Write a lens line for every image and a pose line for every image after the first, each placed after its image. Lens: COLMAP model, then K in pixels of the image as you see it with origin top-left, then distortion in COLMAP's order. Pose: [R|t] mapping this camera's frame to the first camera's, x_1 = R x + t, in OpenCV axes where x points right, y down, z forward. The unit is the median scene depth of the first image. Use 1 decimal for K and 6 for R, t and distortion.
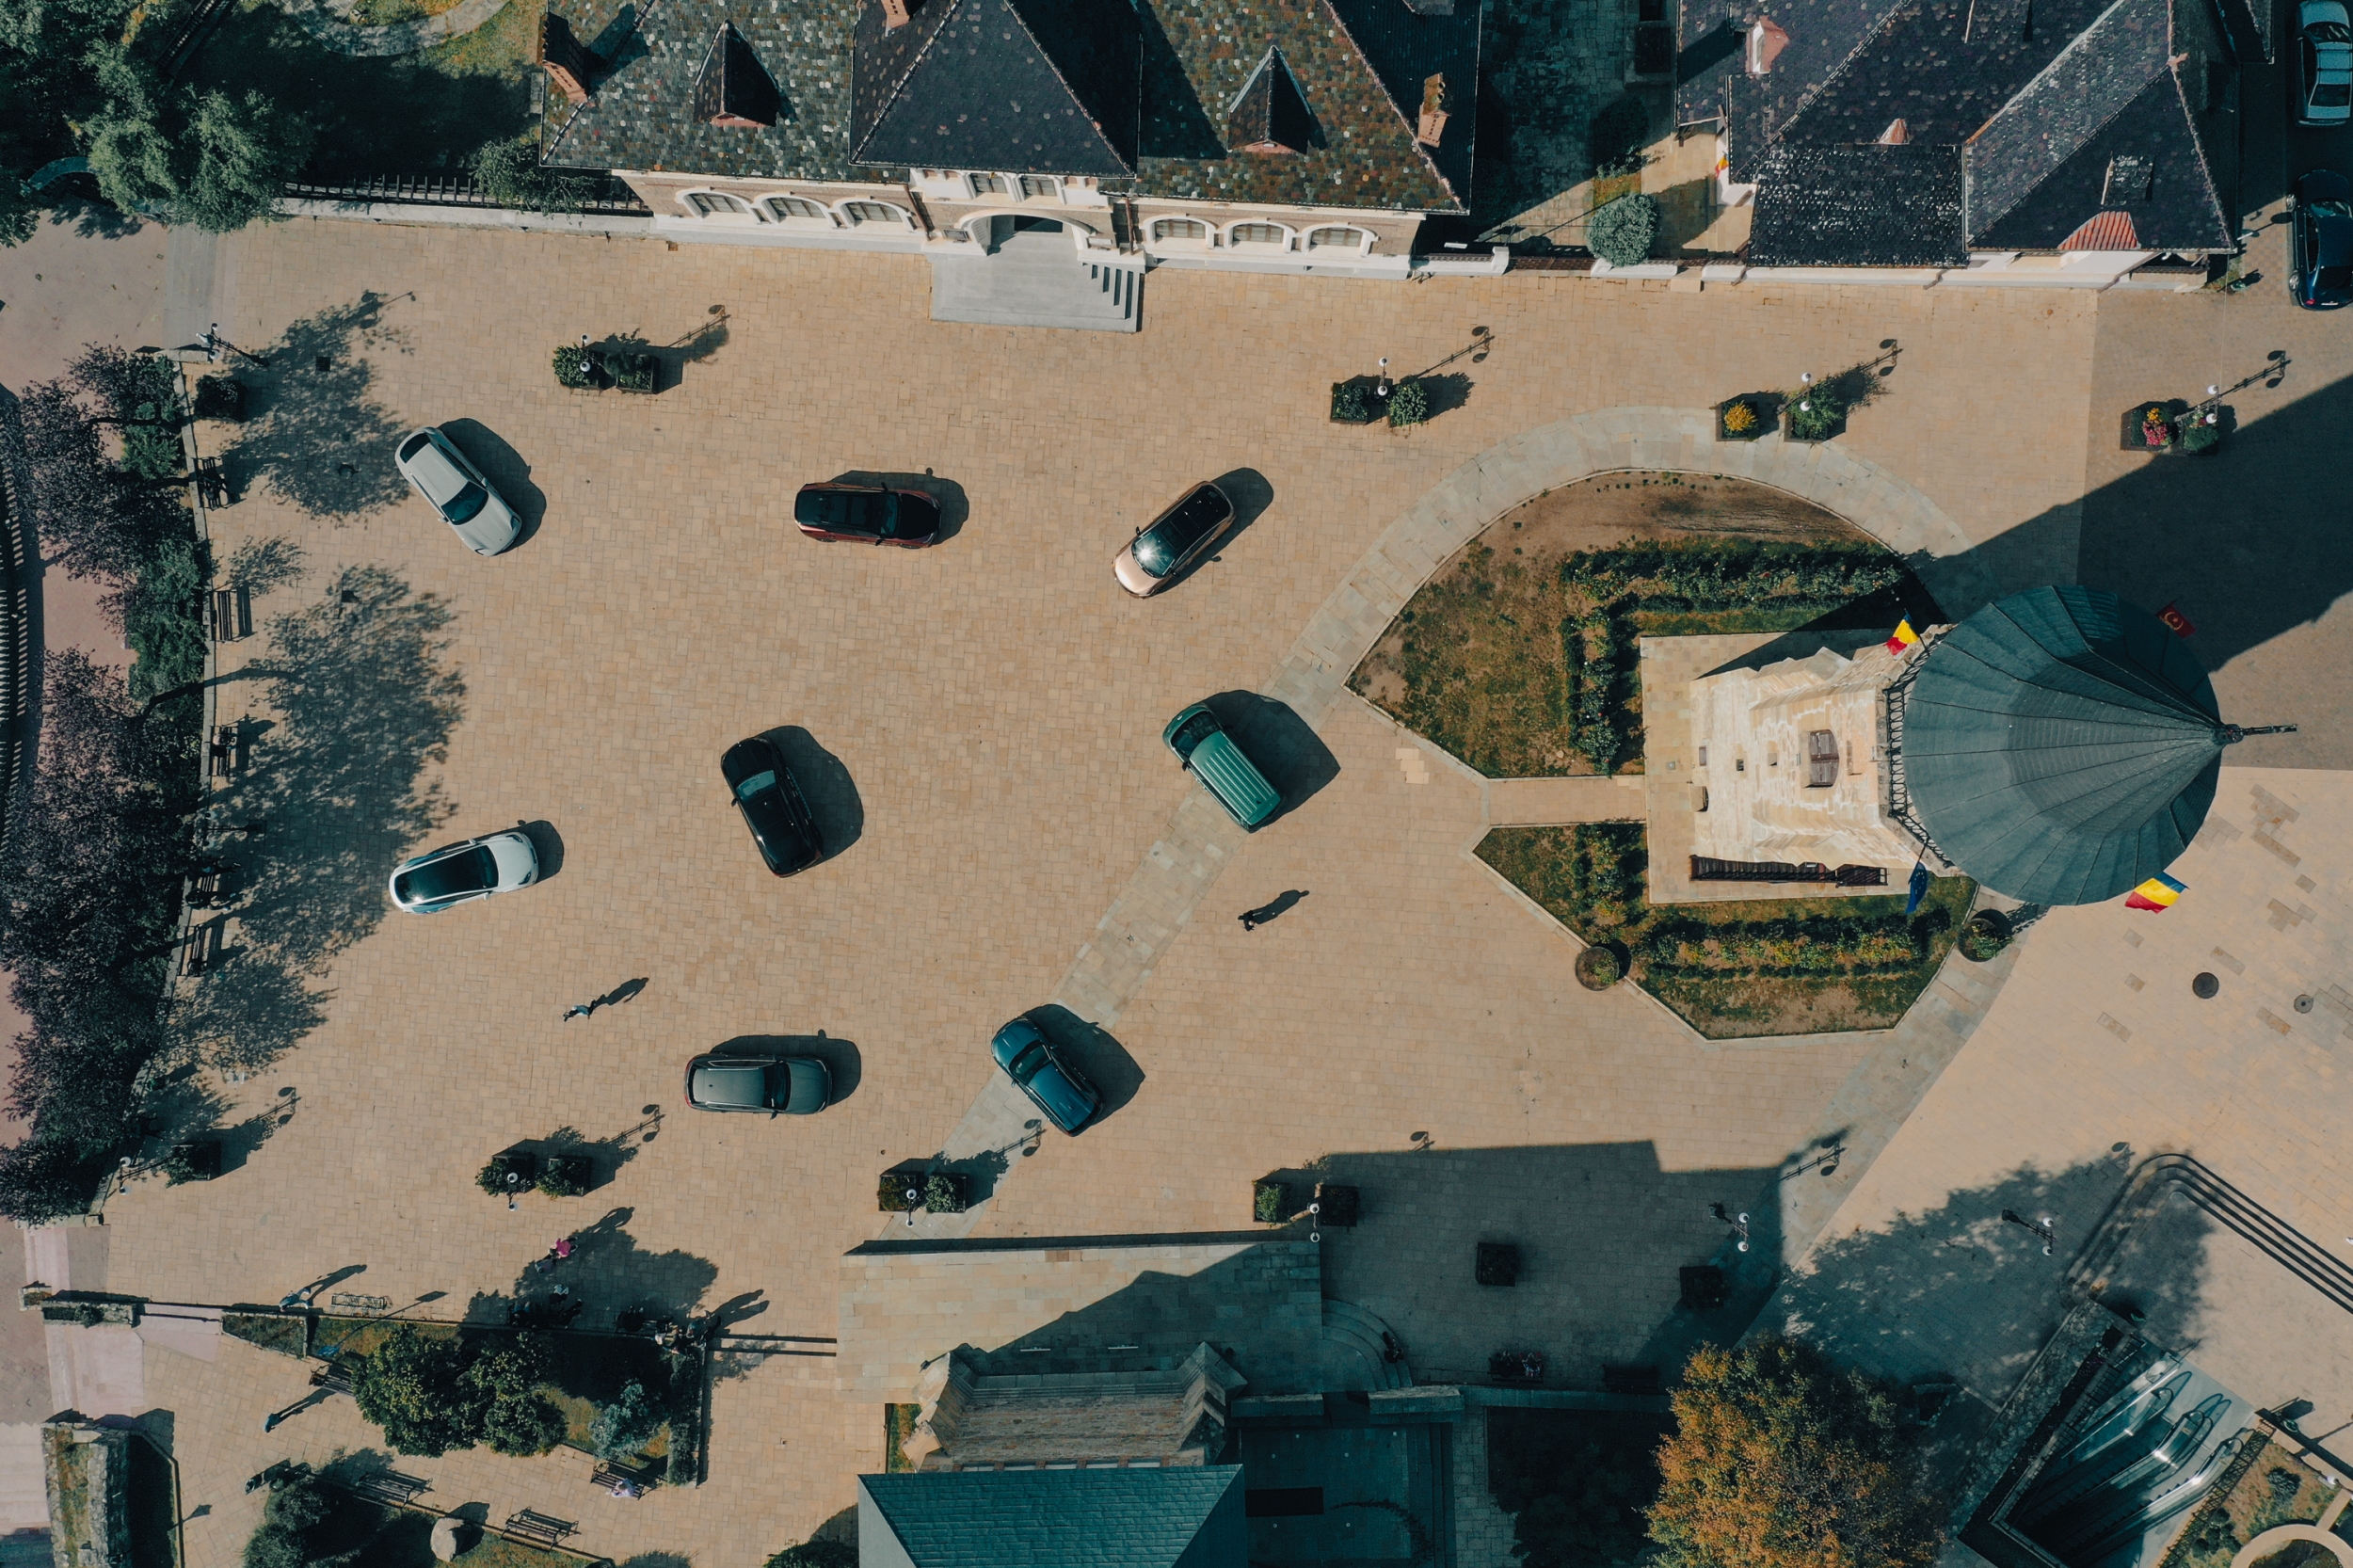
lens RADIAL K [[1896.4, 0, 1177.8], [0, 1896.4, 777.0], [0, 0, 1]] dist [-0.013604, -0.002924]
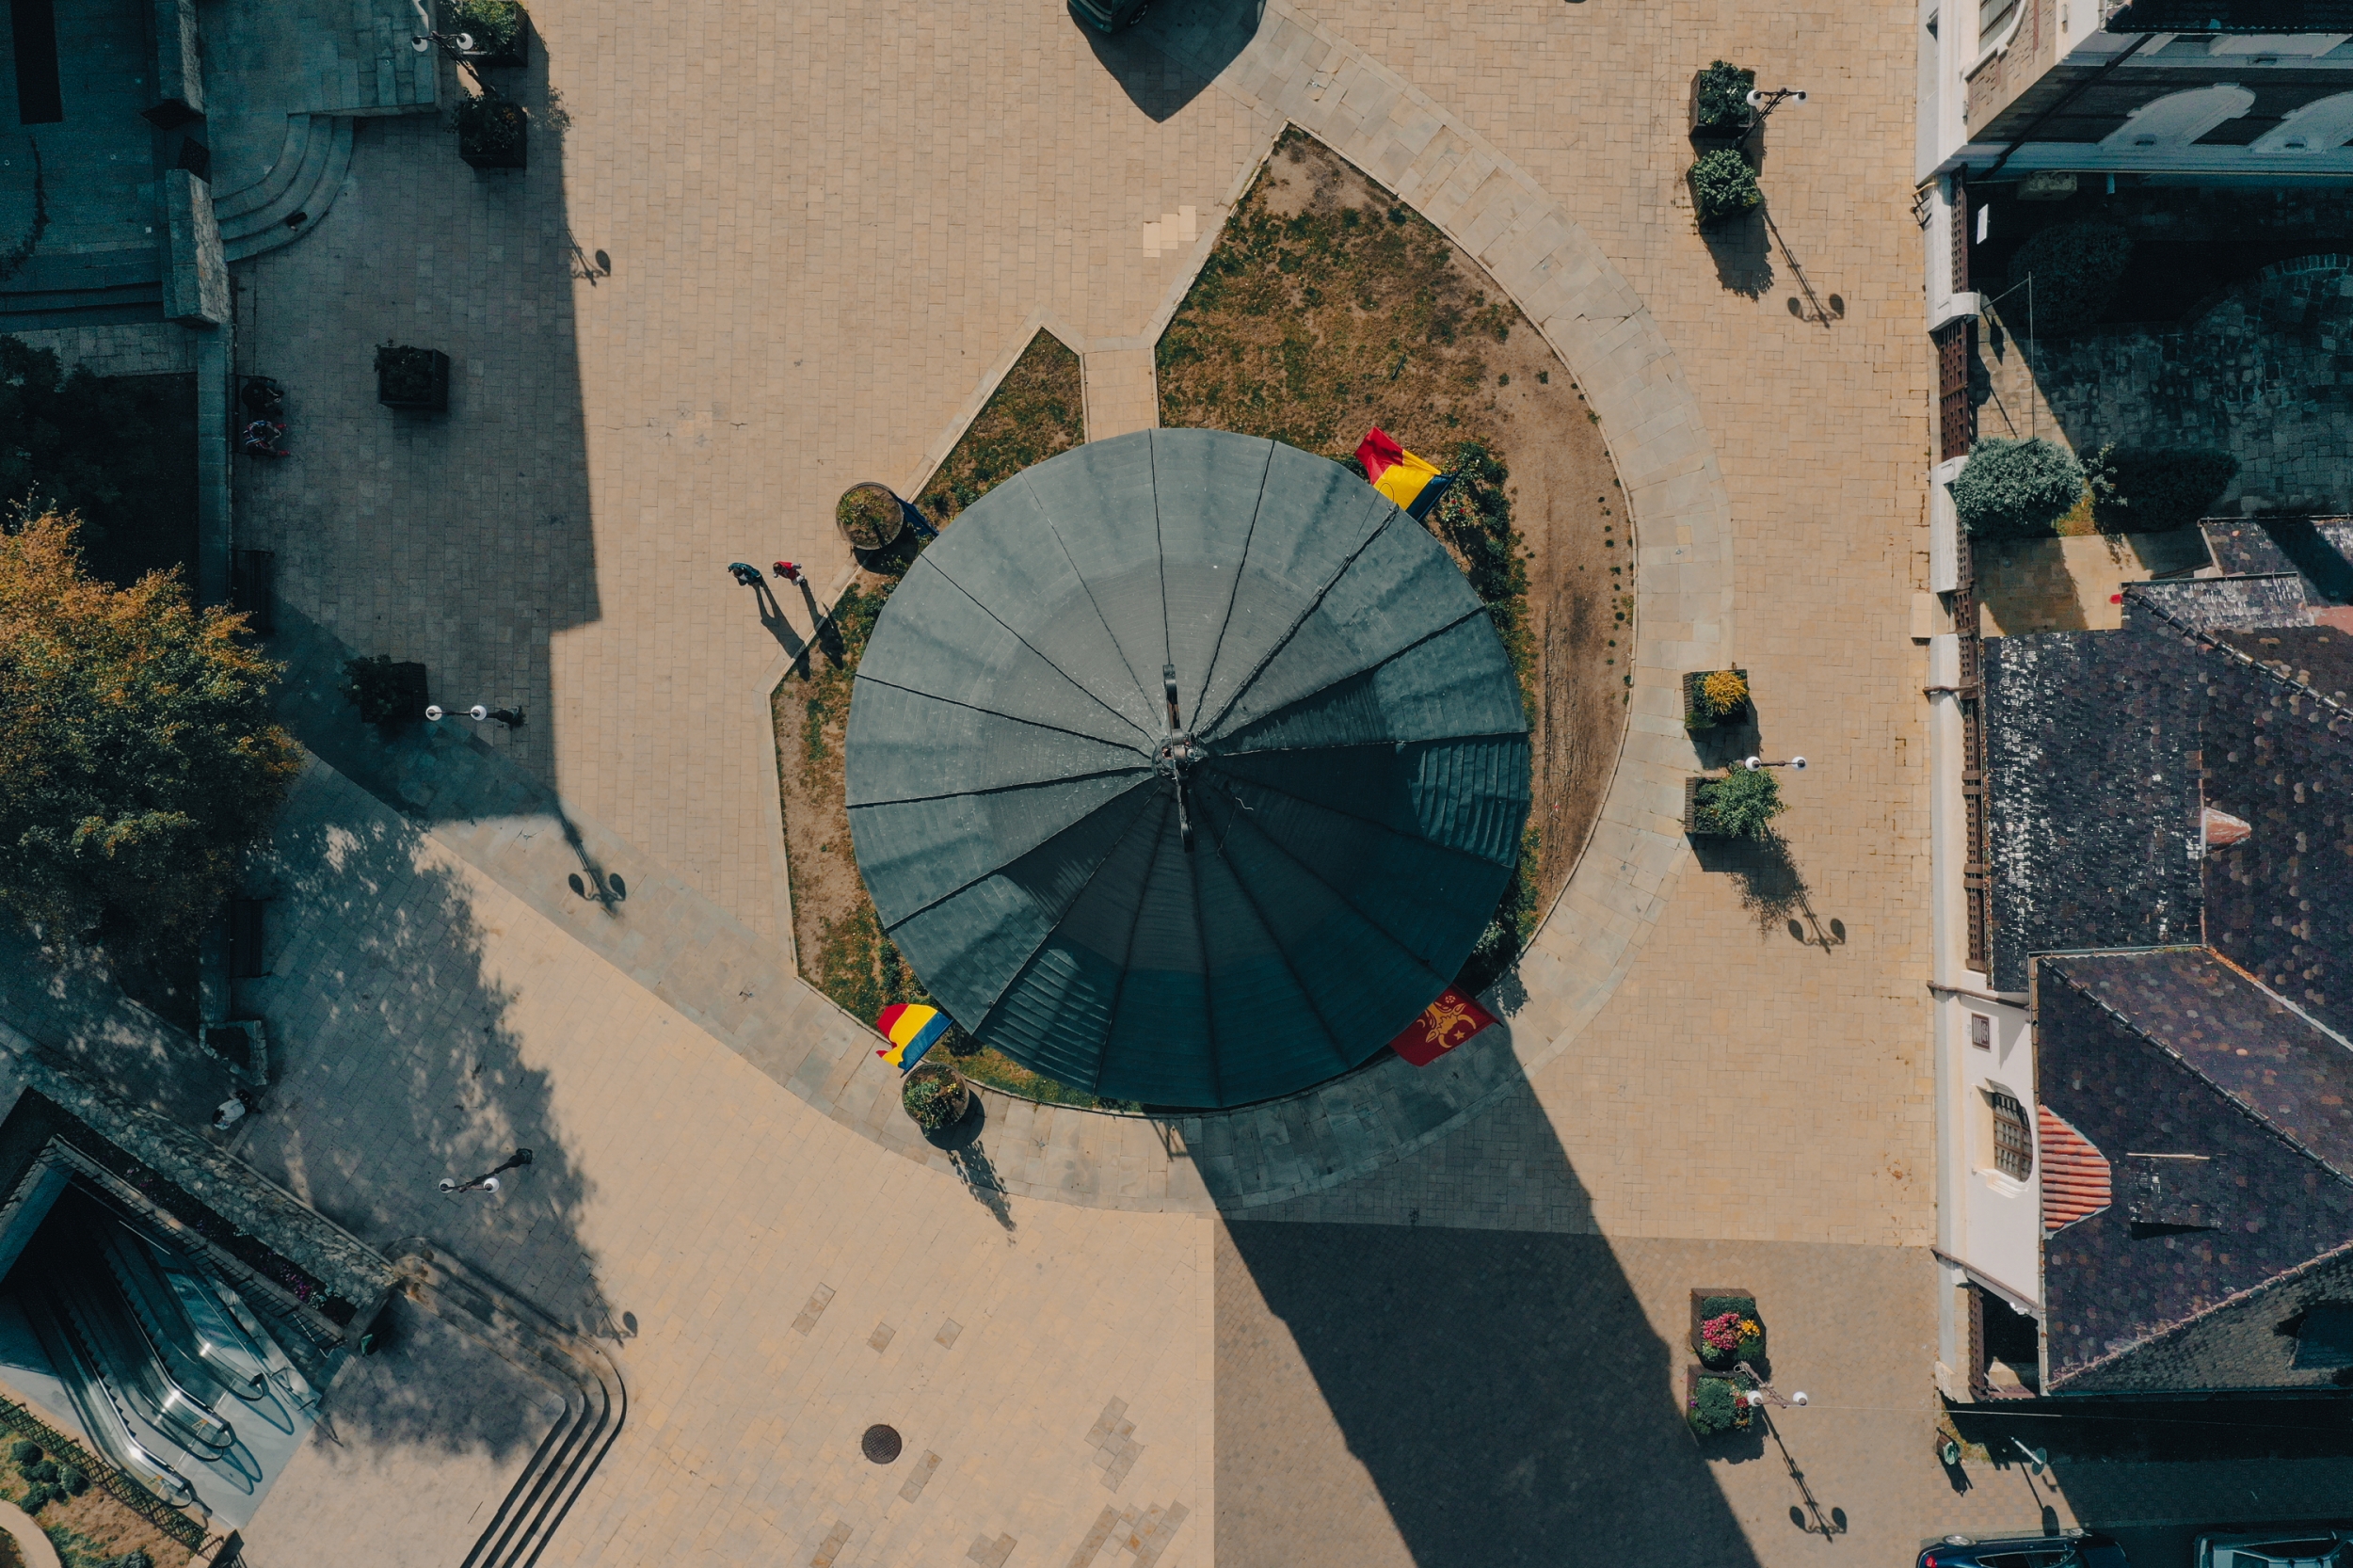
lens RADIAL K [[1896.4, 0, 1168.2], [0, 1896.4, 783.1], [0, 0, 1]] dist [-0.013604, -0.002924]
pose [[0.037449, 0.999038, 0.022808, 0.302007], [-0.999222, 0.037154, 0.013199, -0.007143], [0.012339, -0.023285, 0.999653, 0.344048]]
